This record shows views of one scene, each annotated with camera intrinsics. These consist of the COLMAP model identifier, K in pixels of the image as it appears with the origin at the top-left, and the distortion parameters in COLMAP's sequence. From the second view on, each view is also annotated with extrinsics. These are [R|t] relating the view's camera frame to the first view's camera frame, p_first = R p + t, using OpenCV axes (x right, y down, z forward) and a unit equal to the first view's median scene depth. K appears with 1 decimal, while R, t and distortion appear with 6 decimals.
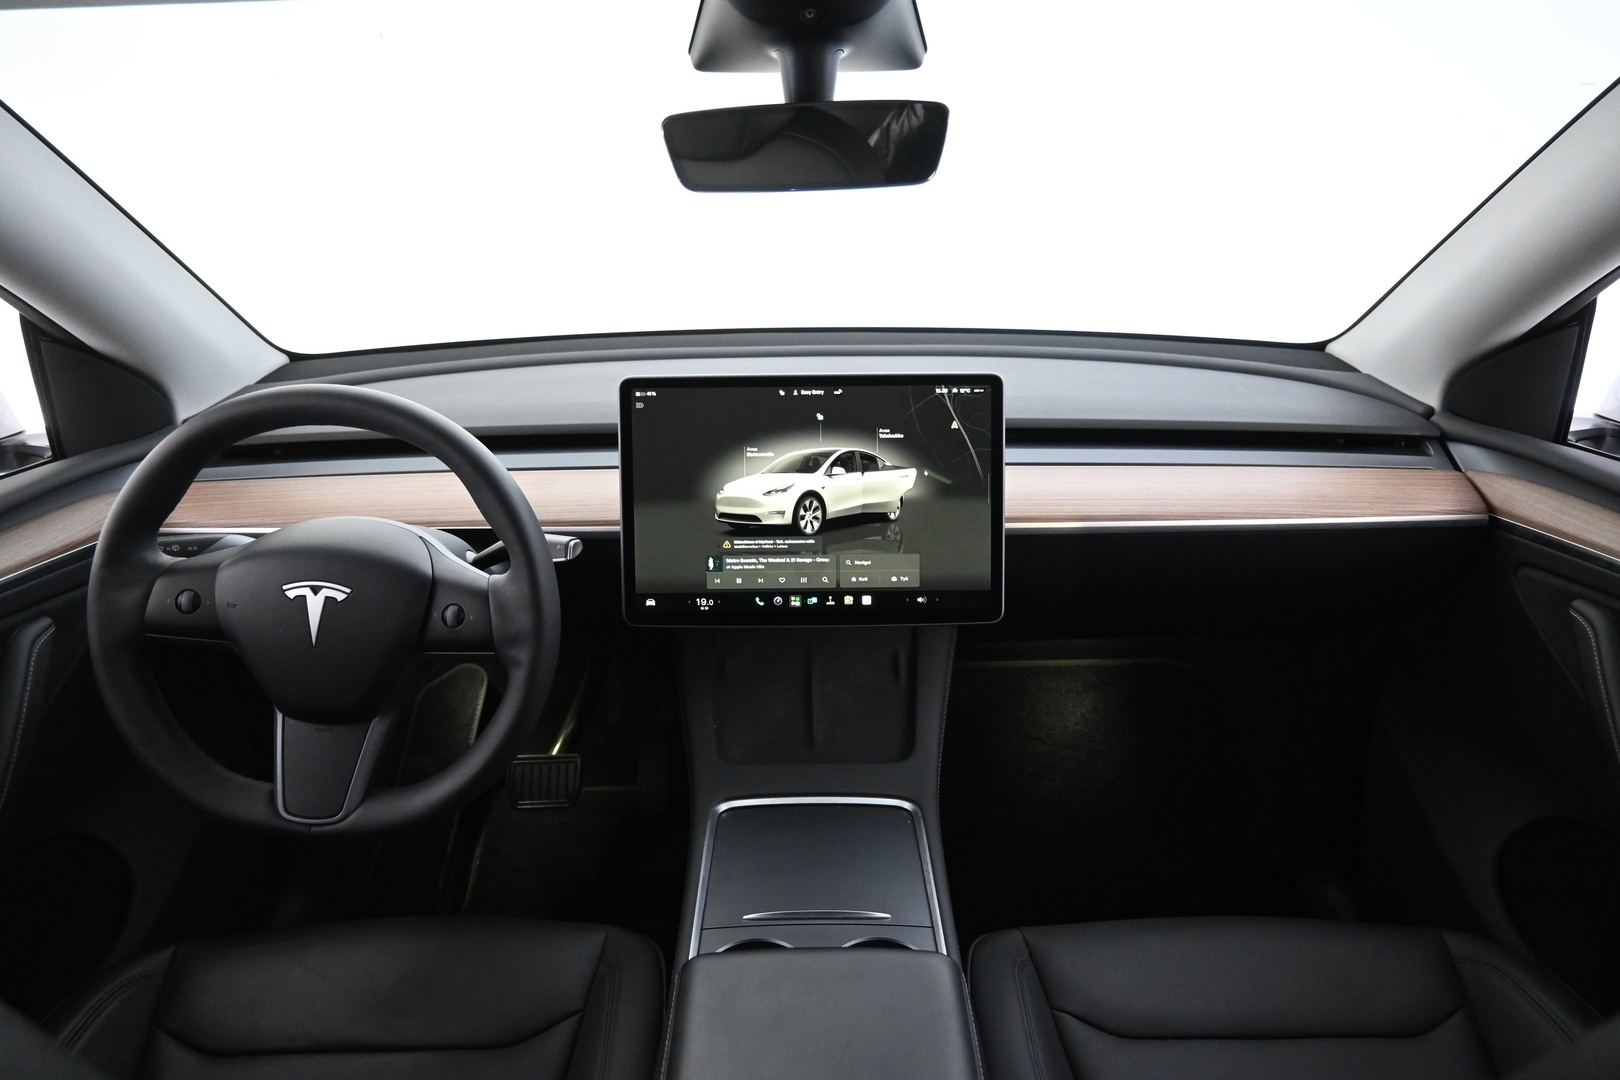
lens RADIAL K [[1061.1, 0, 748.4], [0, 1061.1, 513.7], [0, 0, 1]] dist [-0.021700, 0.023276]
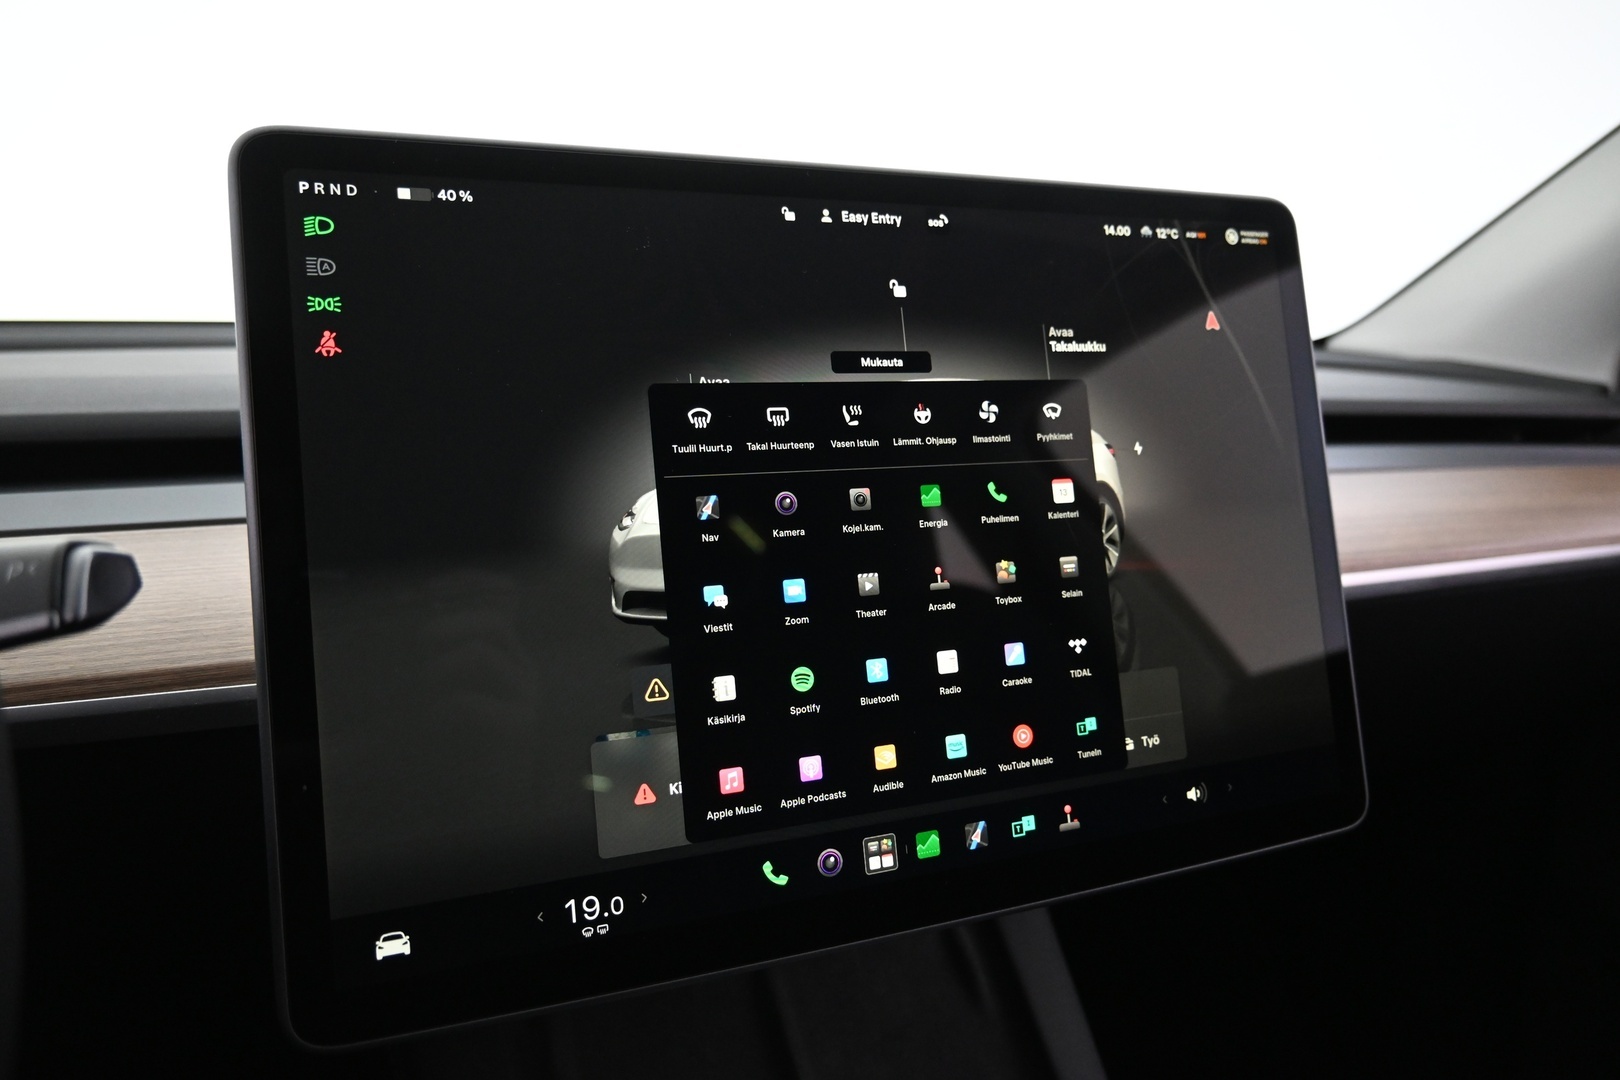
lens RADIAL K [[1061.1, 0, 801.2], [0, 1061.1, 531.2], [0, 0, 1]] dist [-0.021700, 0.023276]
pose [[0.934577, -0.050631, 0.352141, -0.084592], [0.089081, 0.991593, -0.093848, 0.014451], [-0.344429, 0.119077, 0.931230, 0.703693]]
